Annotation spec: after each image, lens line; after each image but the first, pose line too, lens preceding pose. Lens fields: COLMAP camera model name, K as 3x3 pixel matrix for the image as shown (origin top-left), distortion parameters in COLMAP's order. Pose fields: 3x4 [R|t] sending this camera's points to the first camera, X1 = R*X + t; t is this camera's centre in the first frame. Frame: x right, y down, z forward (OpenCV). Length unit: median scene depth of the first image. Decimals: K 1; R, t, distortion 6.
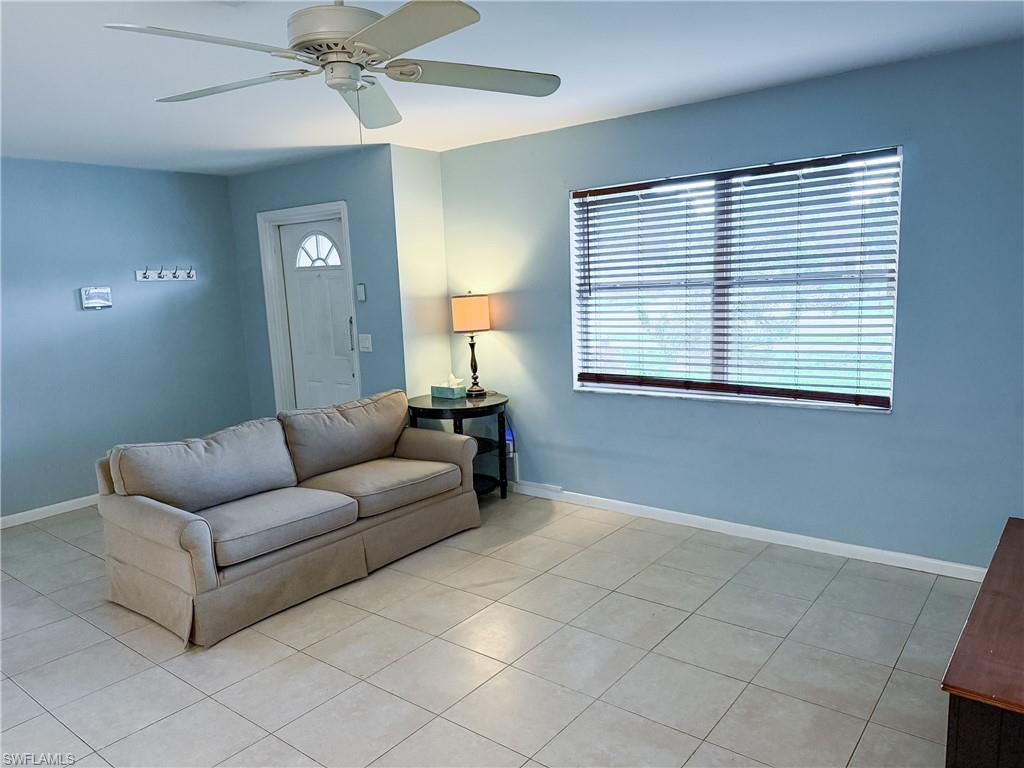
lens RADIAL K [[710.6, 0, 516.0], [0, 710.6, 378.9], [0, 0, 1]] dist [0.001642, -0.004942]
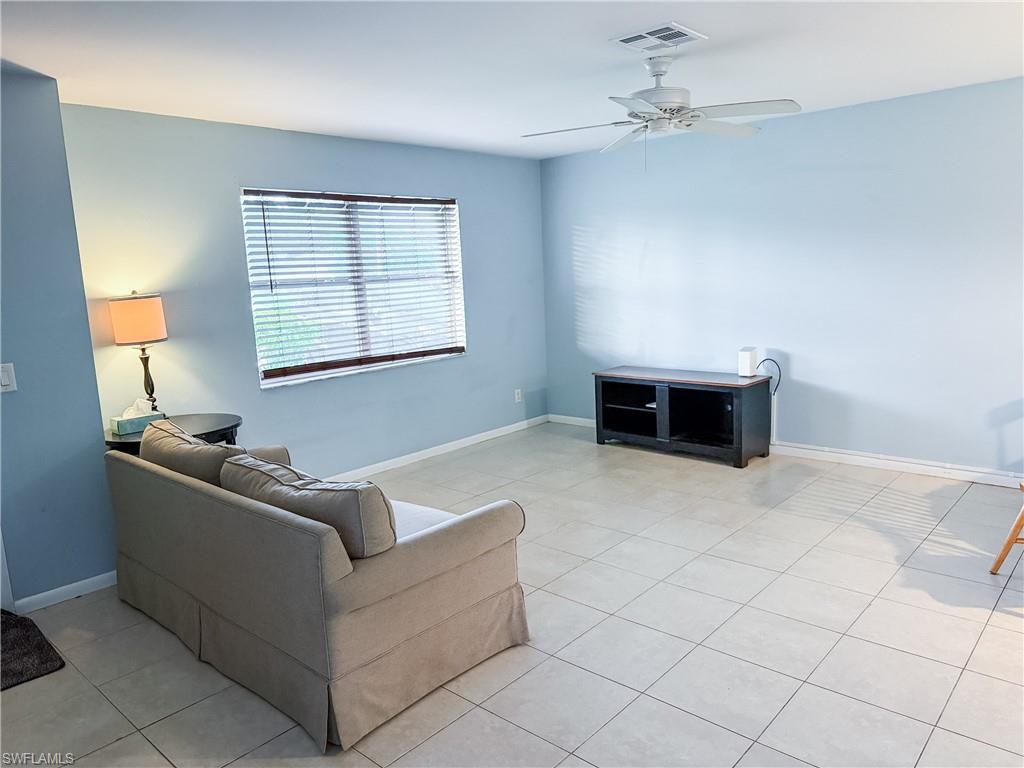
lens RADIAL K [[710.6, 0, 516.0], [0, 710.6, 378.9], [0, 0, 1]] dist [0.001642, -0.004942]
pose [[0.045128, -0.115164, 0.992321, -0.922723], [0.173012, 0.979223, 0.105776, -0.043529], [-0.983885, 0.166910, 0.064115, 0.615502]]
